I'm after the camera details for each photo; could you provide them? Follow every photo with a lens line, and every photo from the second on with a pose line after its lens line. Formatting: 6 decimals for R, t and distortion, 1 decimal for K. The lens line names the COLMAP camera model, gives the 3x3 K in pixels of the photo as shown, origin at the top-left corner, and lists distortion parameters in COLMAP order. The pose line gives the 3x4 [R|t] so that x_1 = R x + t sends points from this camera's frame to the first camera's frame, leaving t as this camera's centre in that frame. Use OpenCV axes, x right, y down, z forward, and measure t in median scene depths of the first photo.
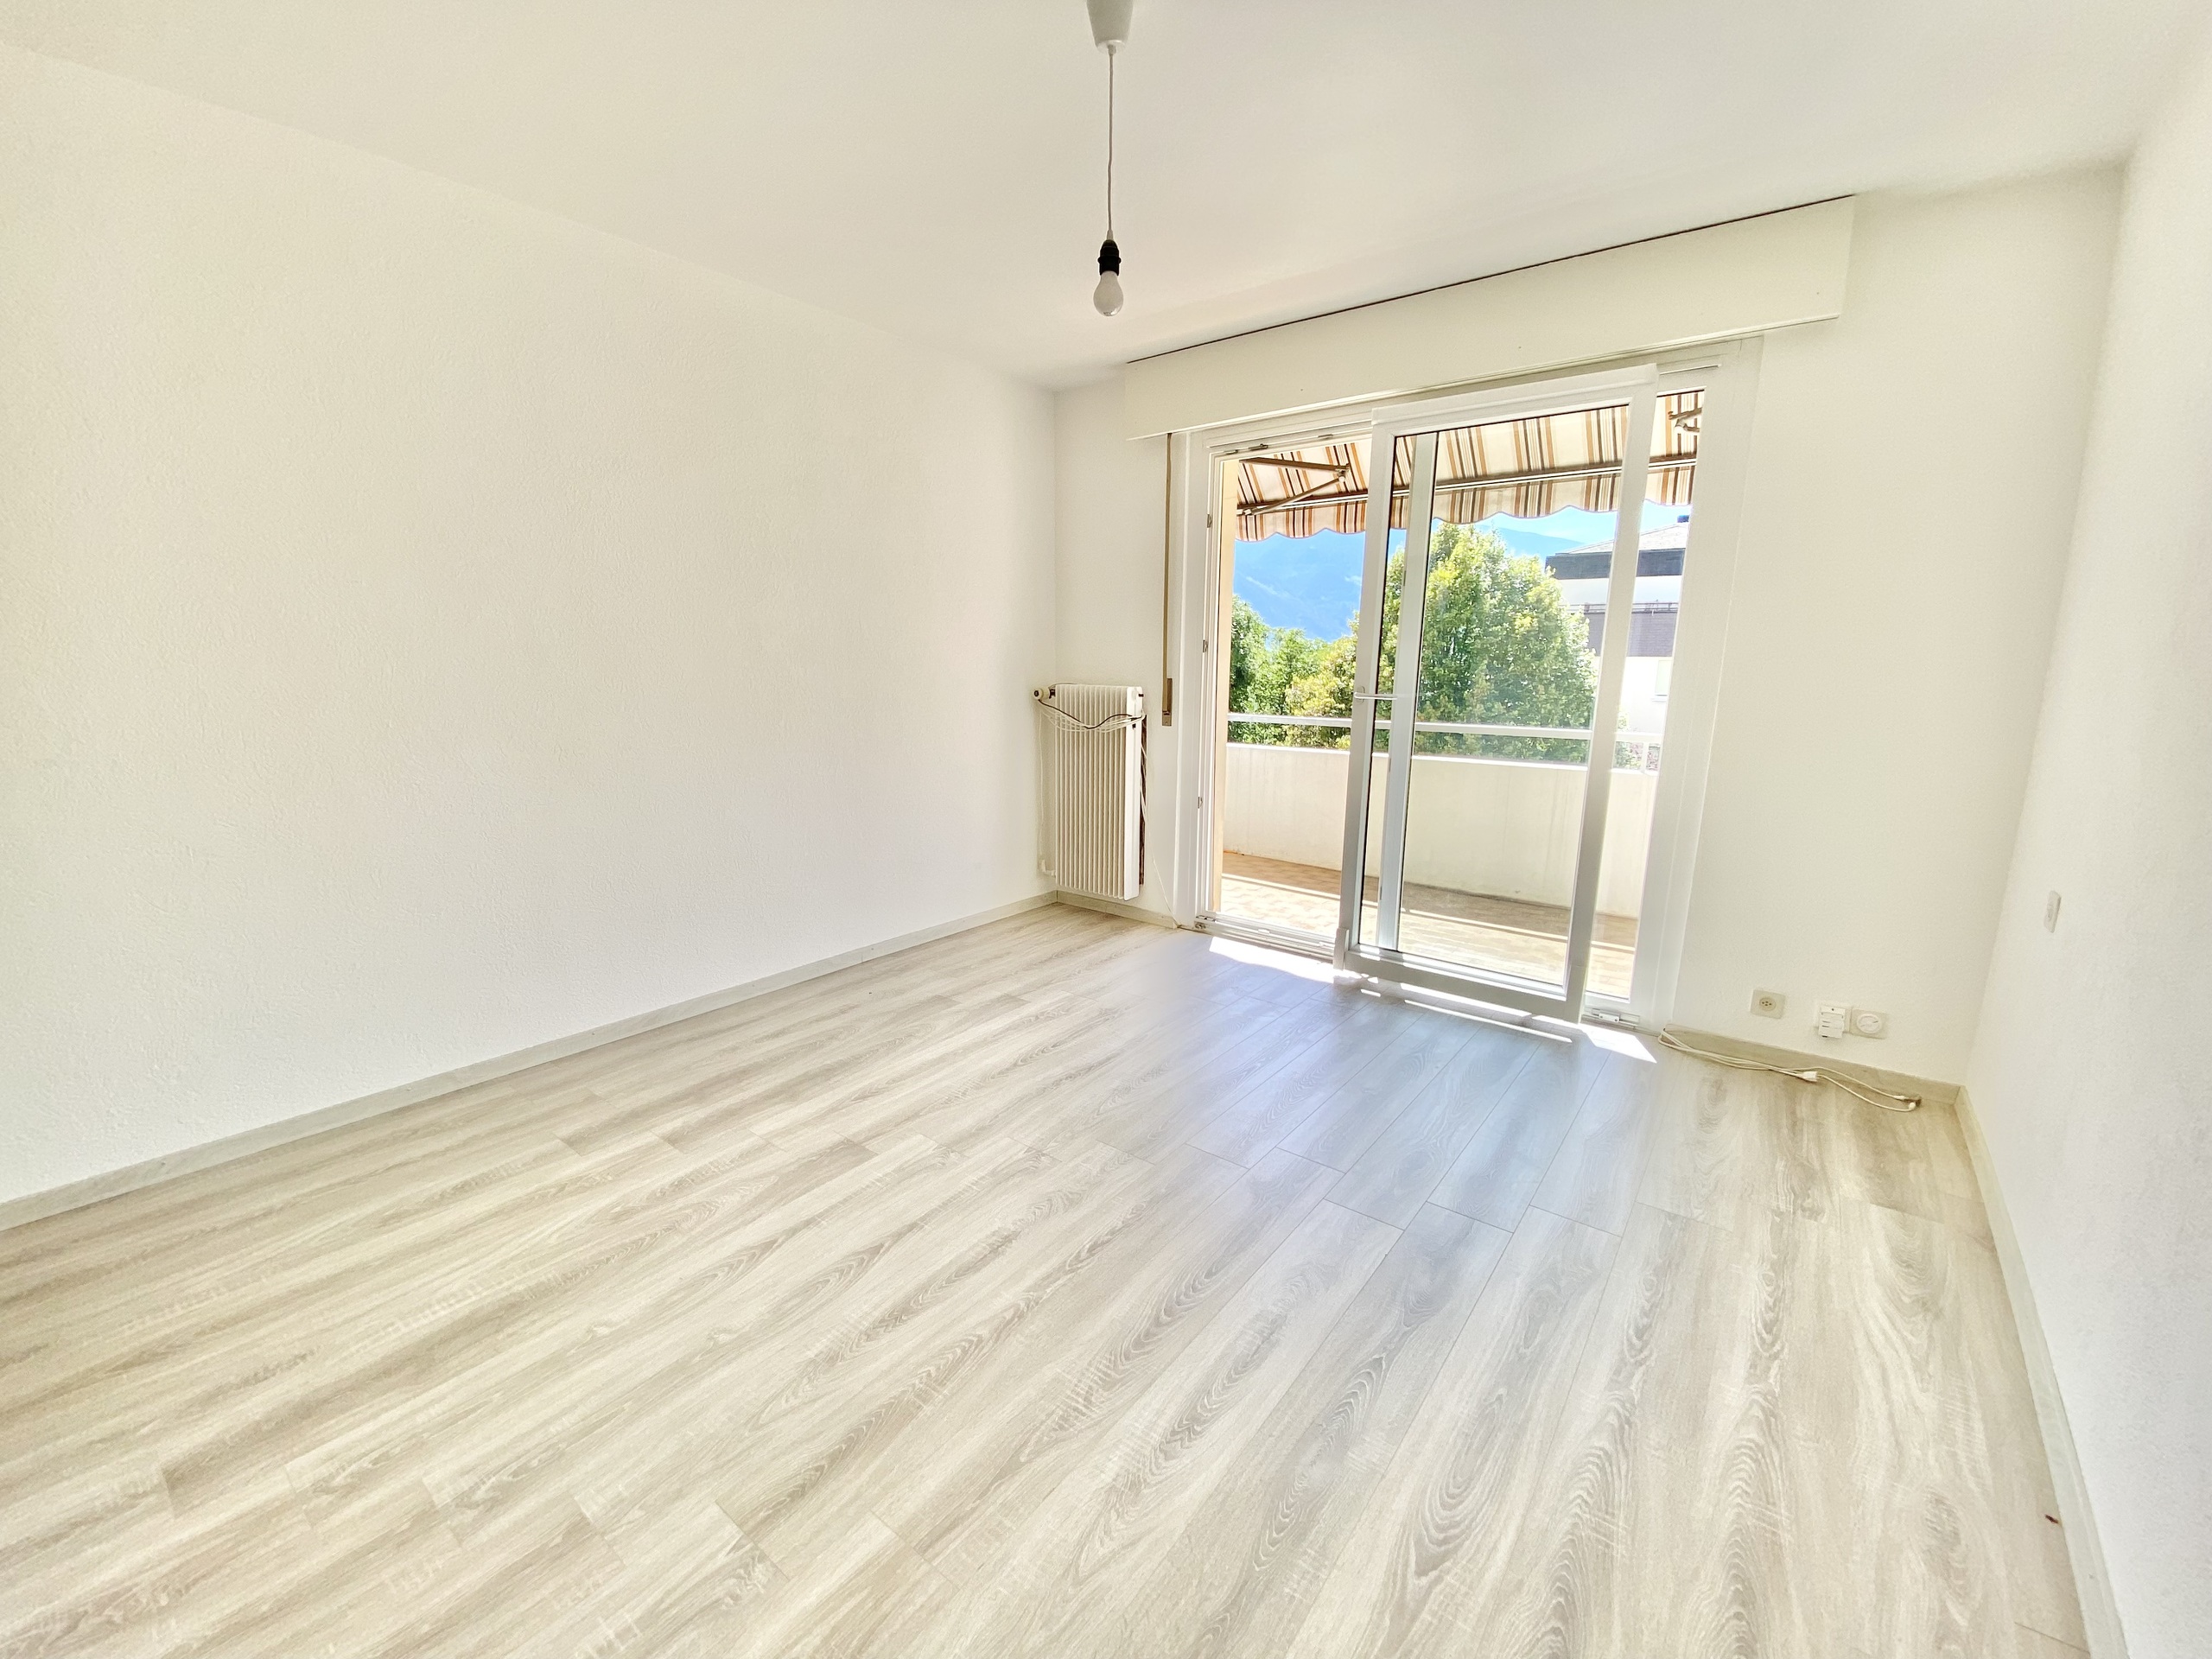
lens RADIAL K [[904.0, 0, 1099.4], [0, 904.0, 836.8], [0, 0, 1]] dist [0.048351, -0.039471]
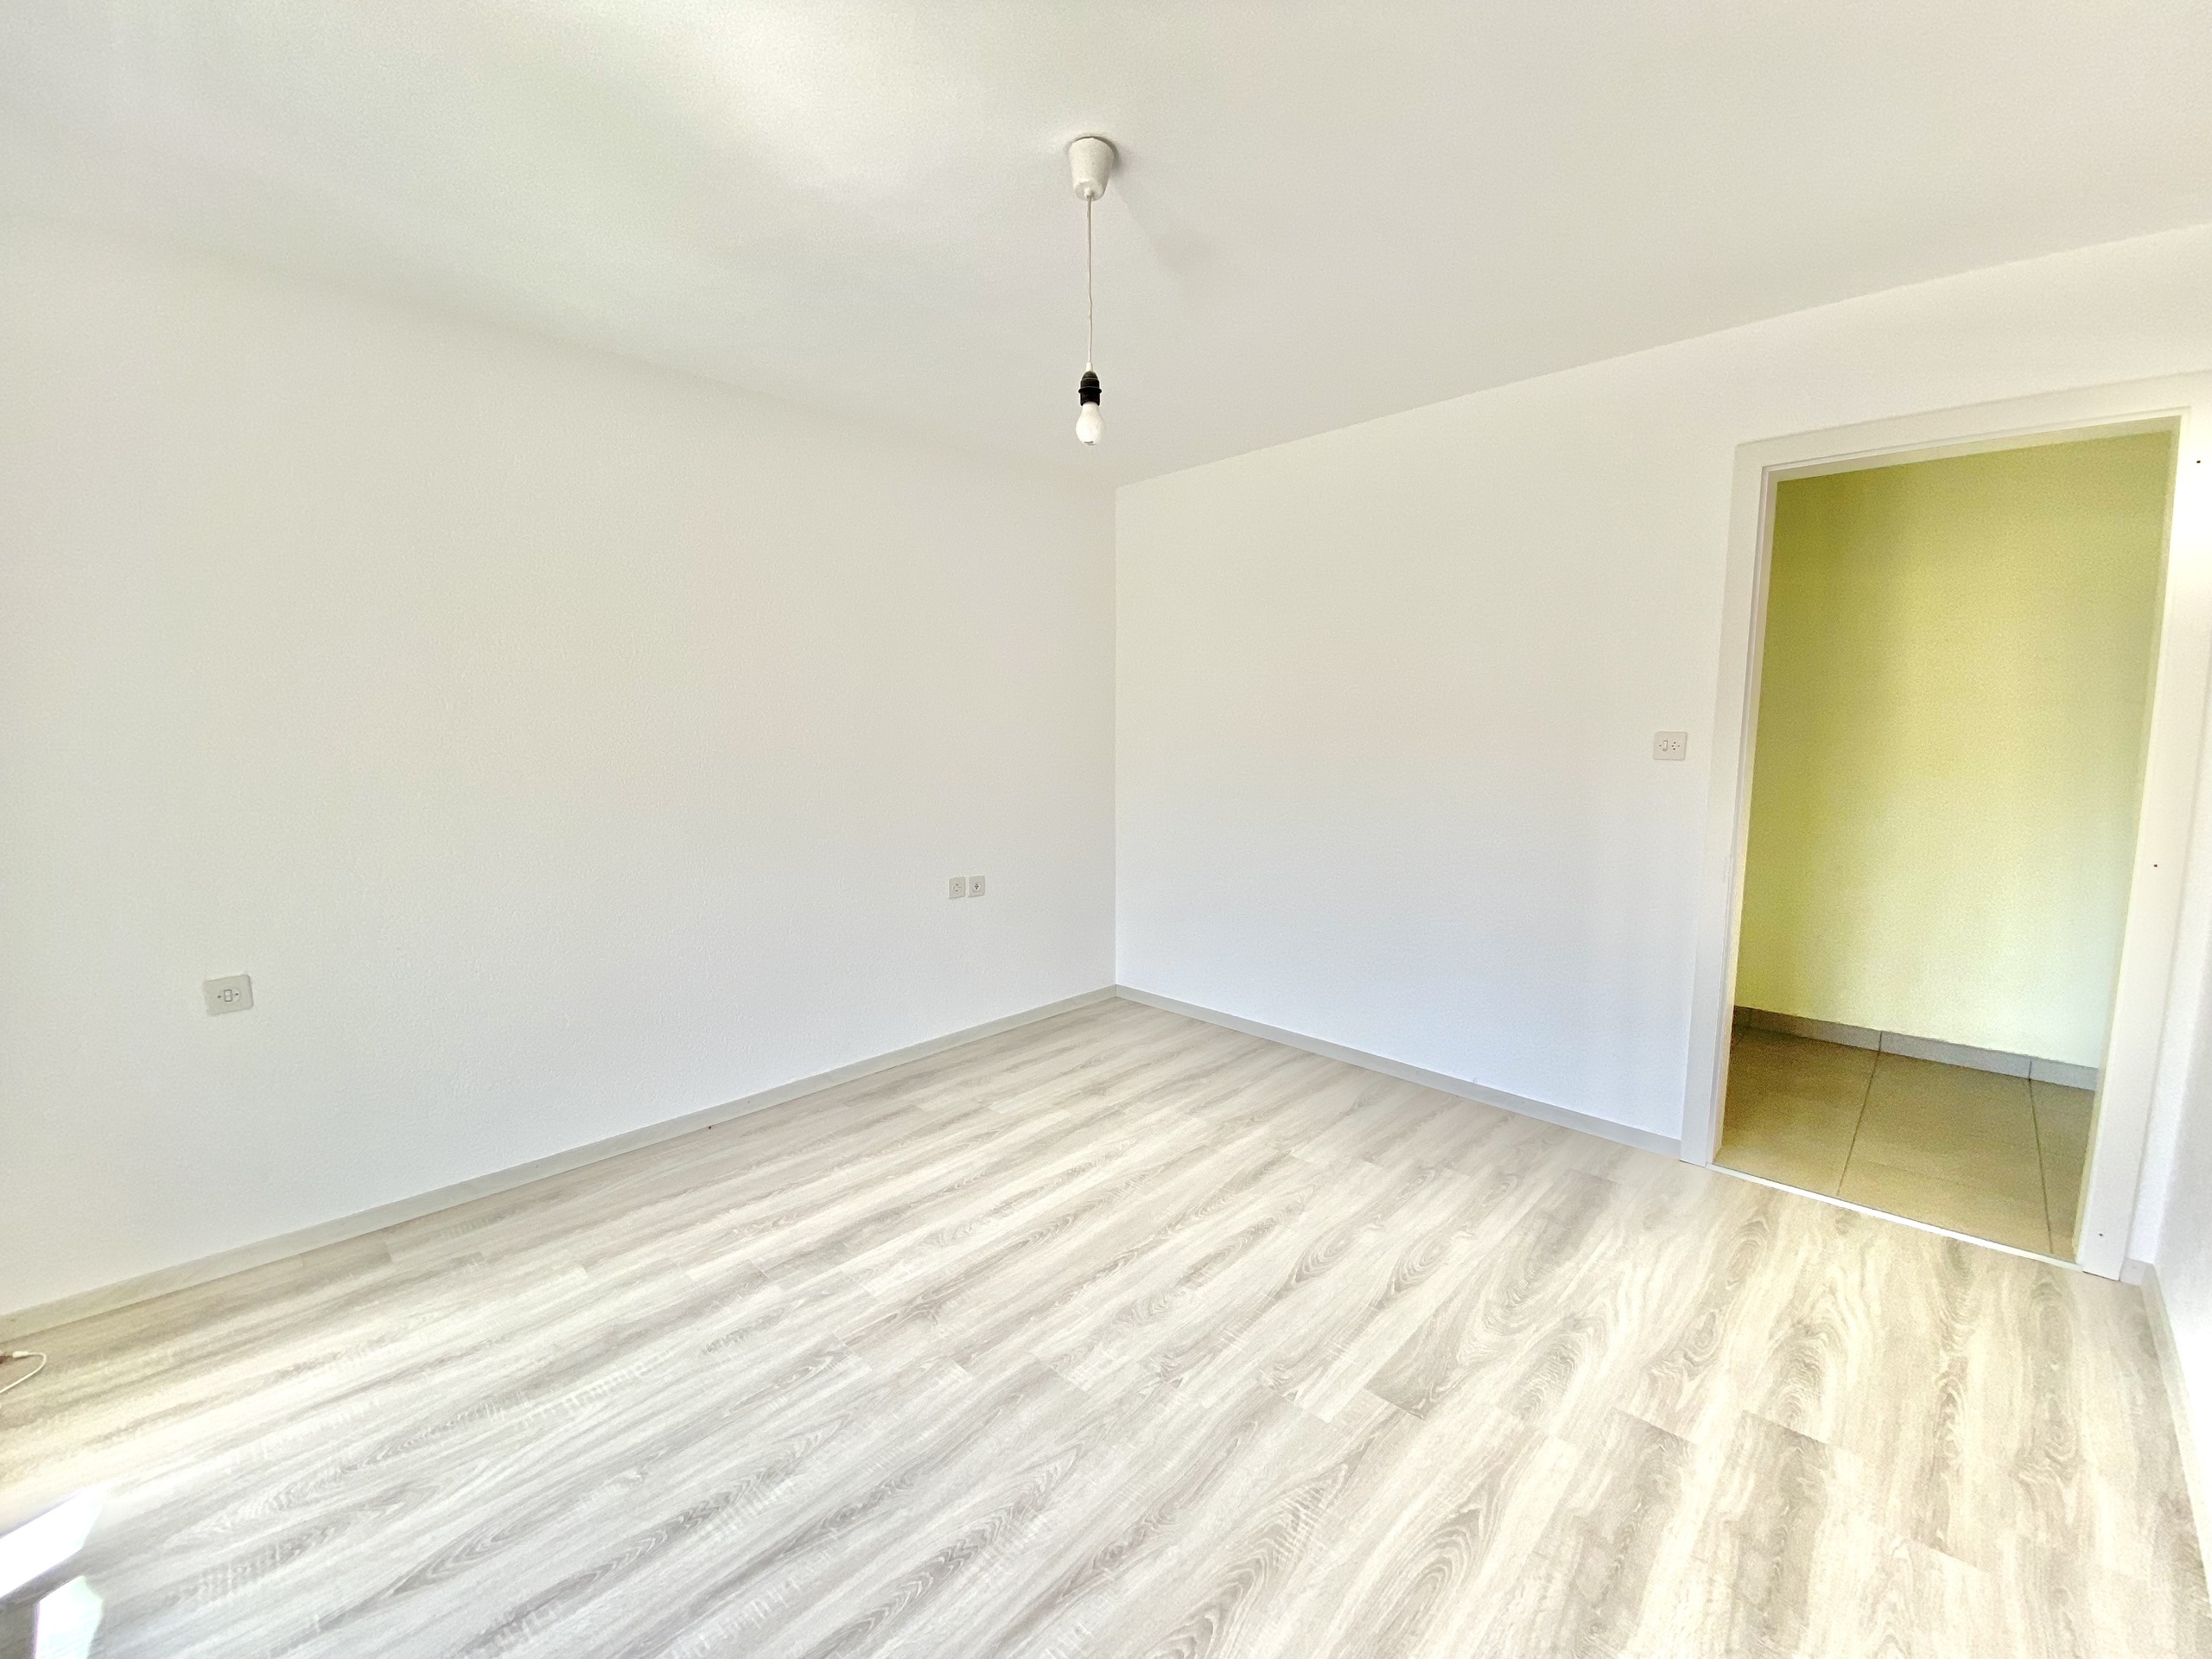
lens RADIAL K [[904.0, 0, 1099.4], [0, 904.0, 836.8], [0, 0, 1]] dist [0.048351, -0.039471]
pose [[-0.994311, -0.016912, 0.105164, -0.103475], [0.016691, 0.950380, 0.310643, -0.438716], [-0.105200, 0.310631, -0.944691, 1.938438]]
